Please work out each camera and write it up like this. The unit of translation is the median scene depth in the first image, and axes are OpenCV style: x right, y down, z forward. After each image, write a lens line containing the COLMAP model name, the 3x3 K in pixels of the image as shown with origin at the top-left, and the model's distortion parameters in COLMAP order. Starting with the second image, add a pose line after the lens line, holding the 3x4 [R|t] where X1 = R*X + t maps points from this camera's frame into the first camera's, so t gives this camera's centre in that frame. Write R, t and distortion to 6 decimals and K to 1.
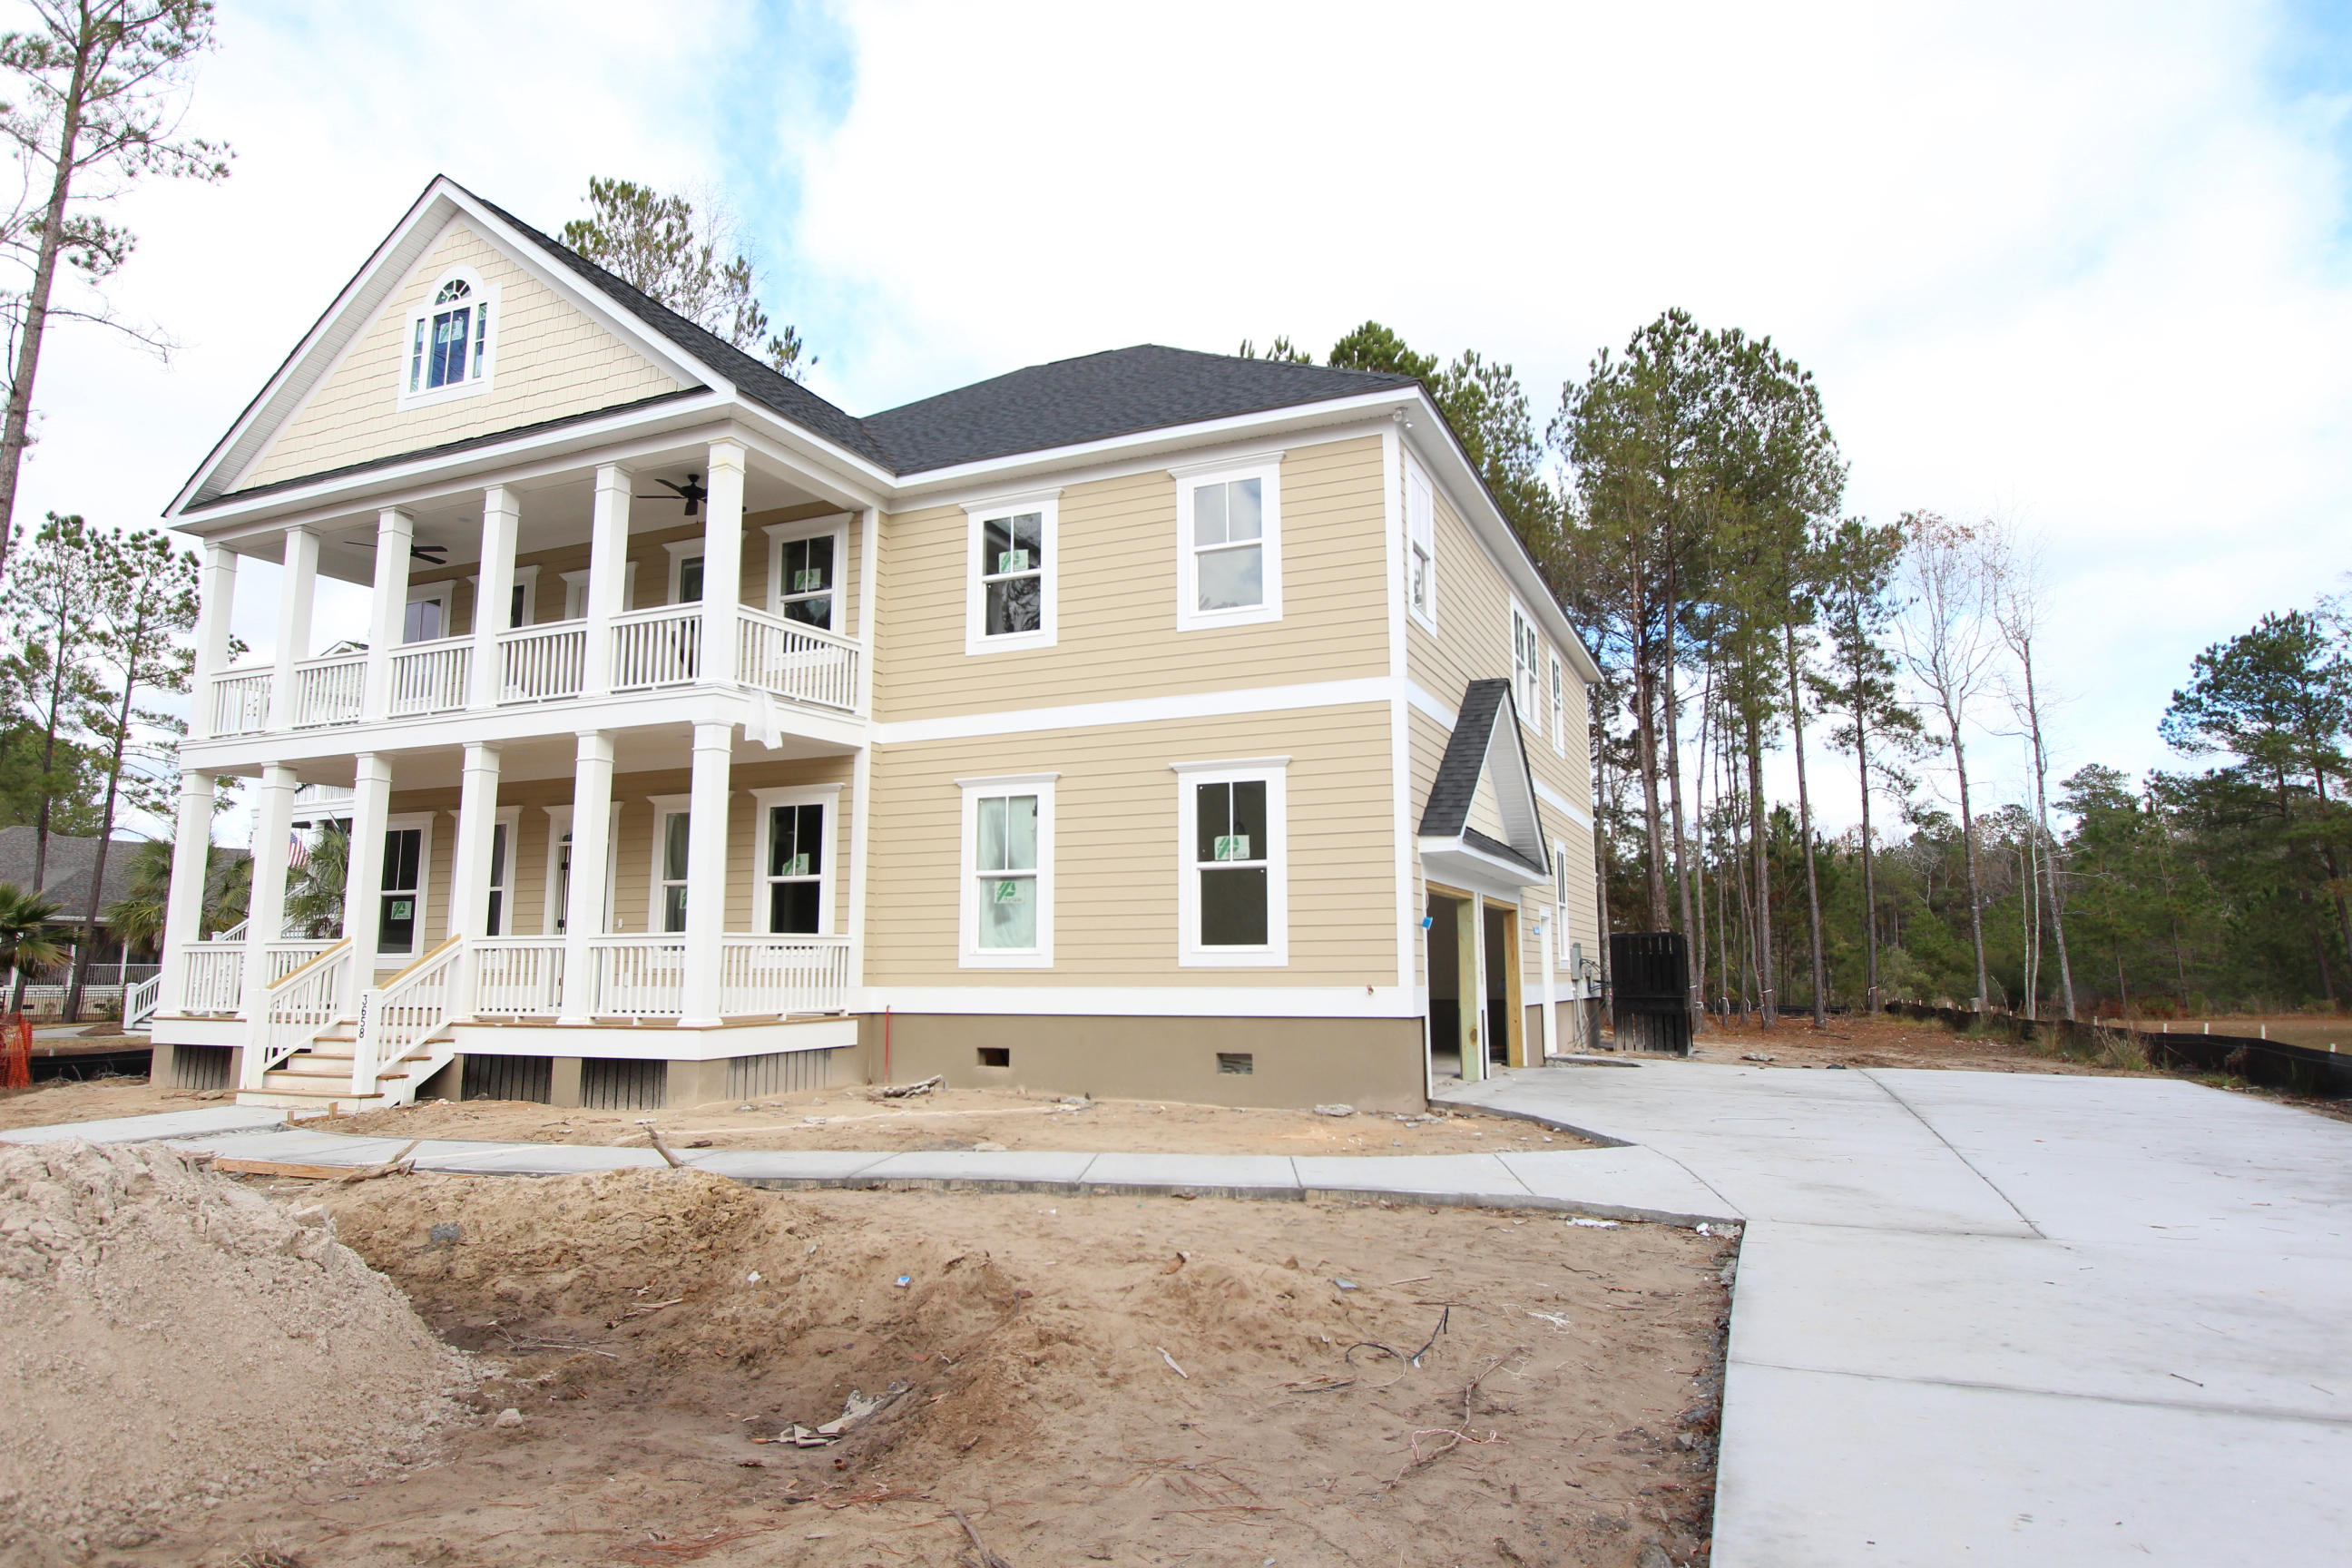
lens RADIAL K [[1339.5, 0, 1180.1], [0, 1339.5, 796.4], [0, 0, 1]] dist [-0.081076, 0.087612]
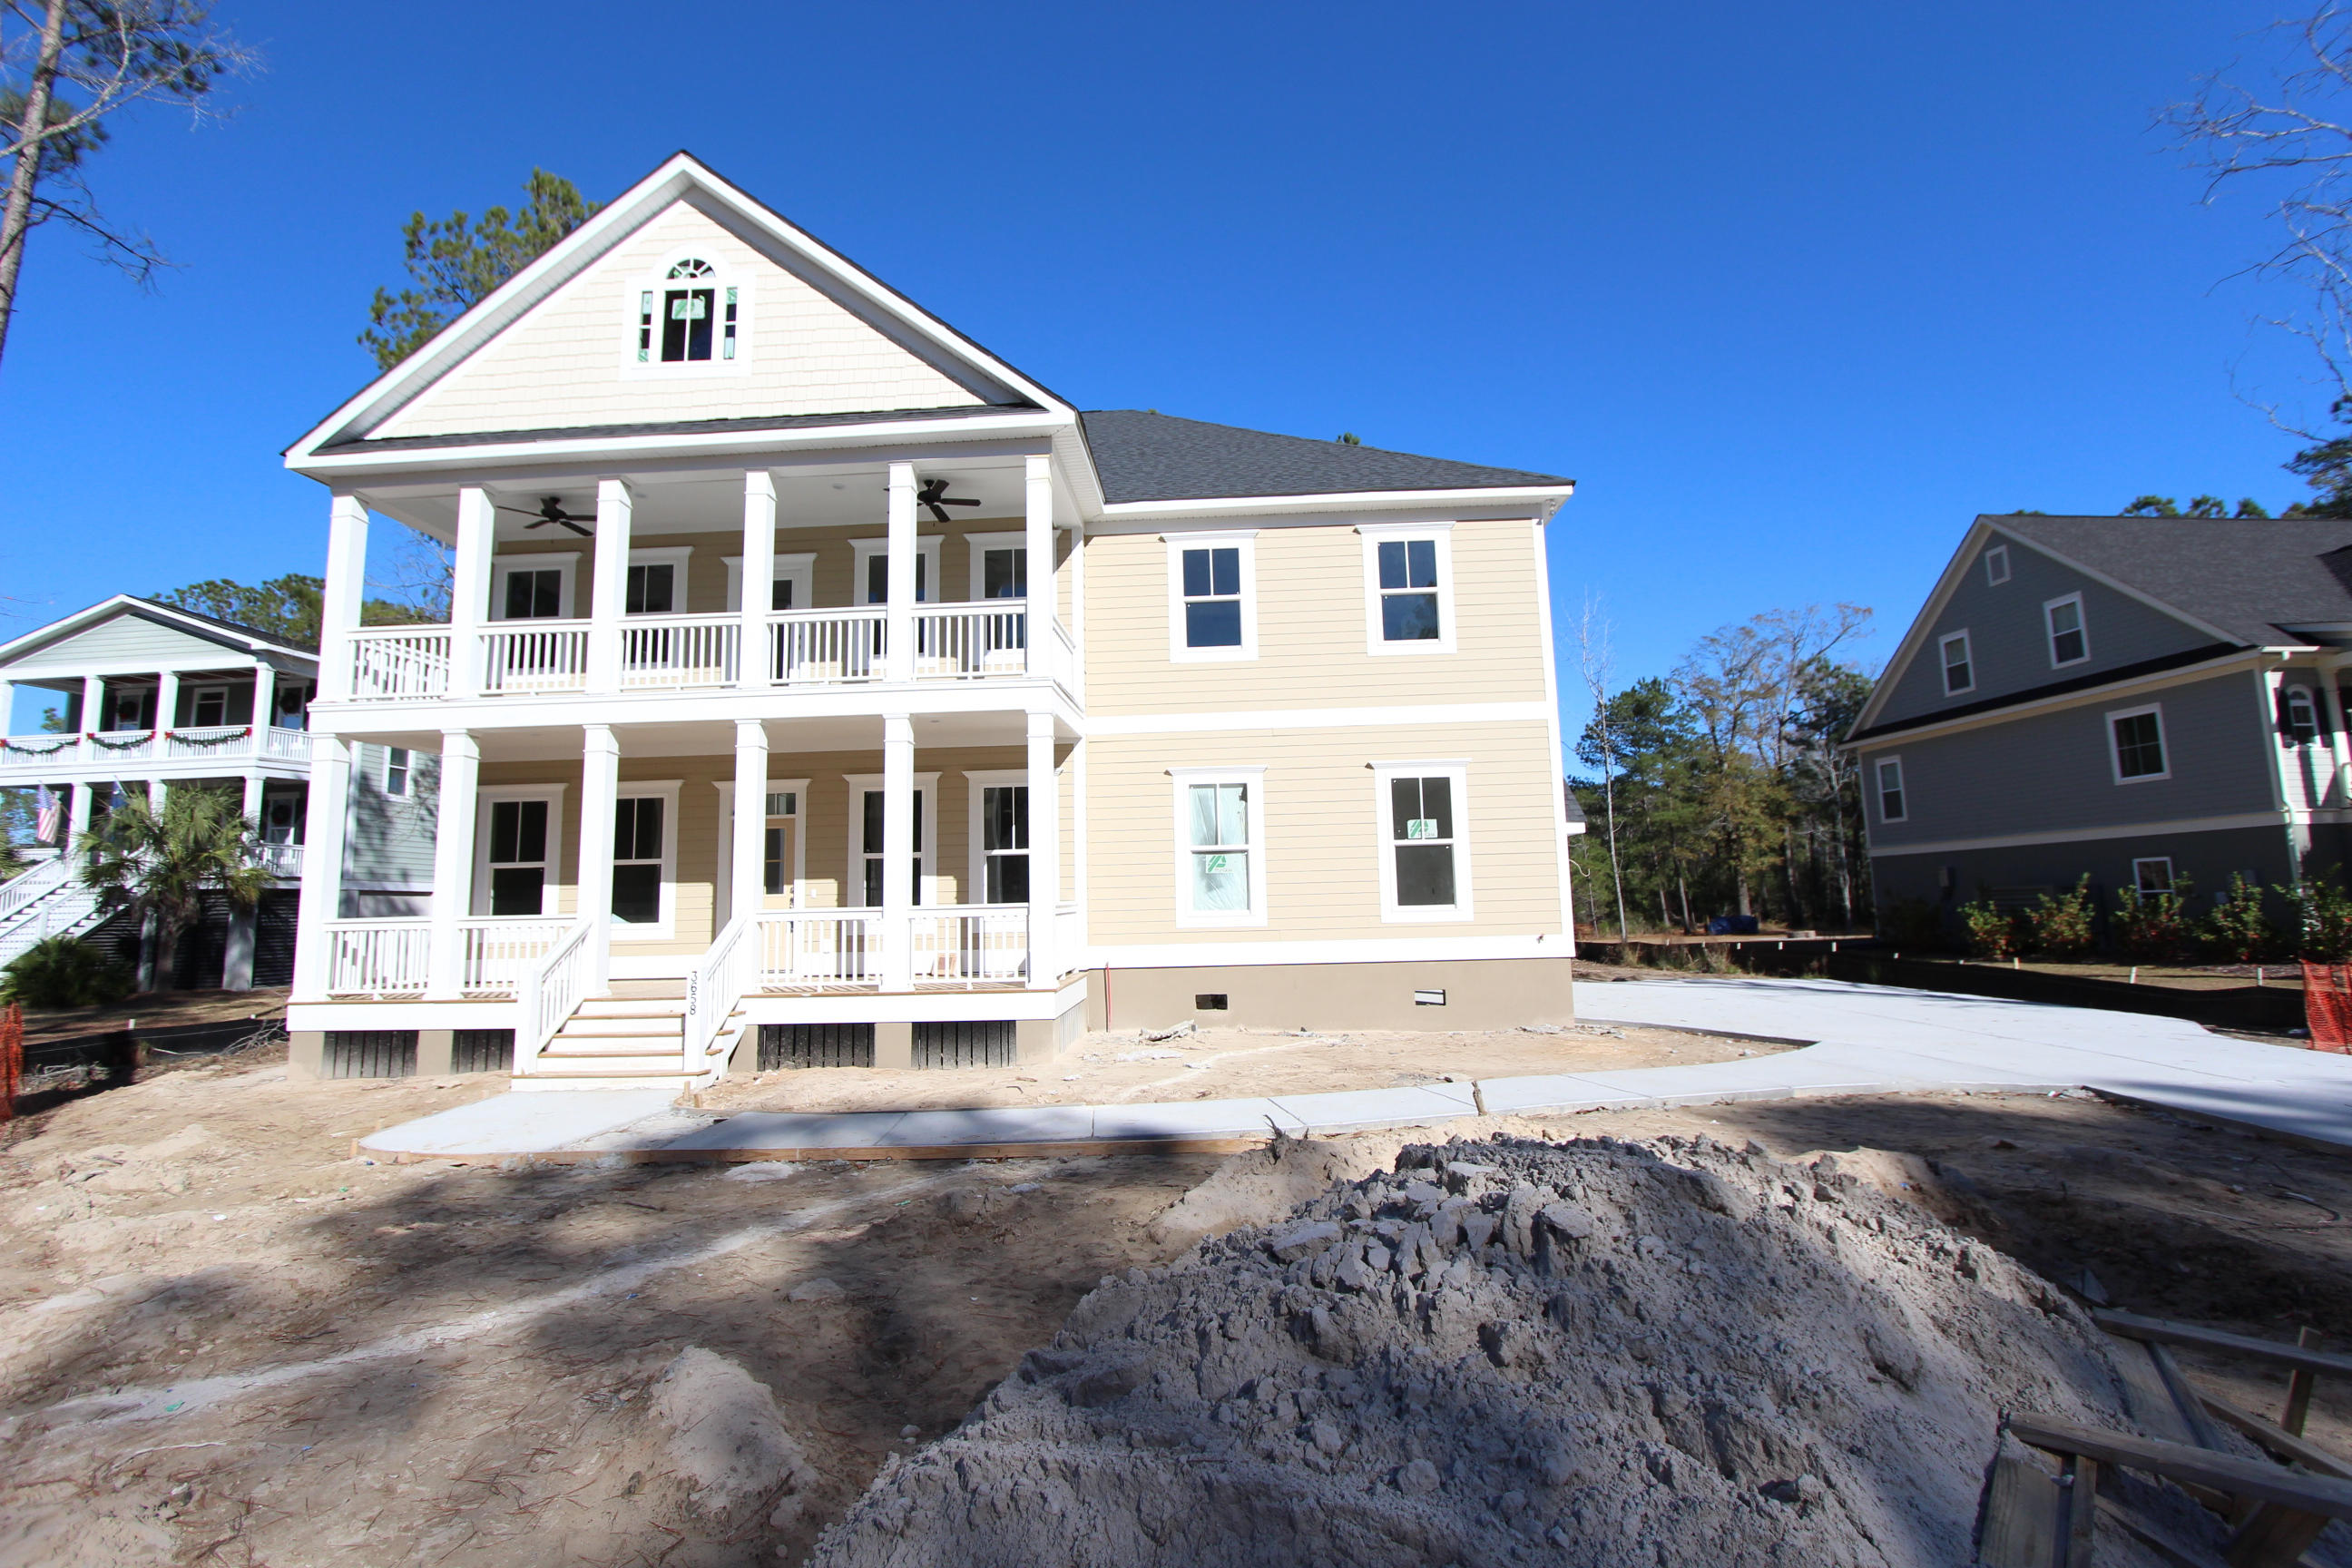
lens RADIAL K [[1079.9, 0, 1176.0], [0, 1079.9, 784.0], [0, 0, 1]] dist [-0.004543, -0.001131]
pose [[0.944690, 0.023498, 0.327123, -0.479629], [-0.022686, 0.999723, -0.006298, 0.007149], [-0.327180, -0.001471, 0.944961, 0.100622]]
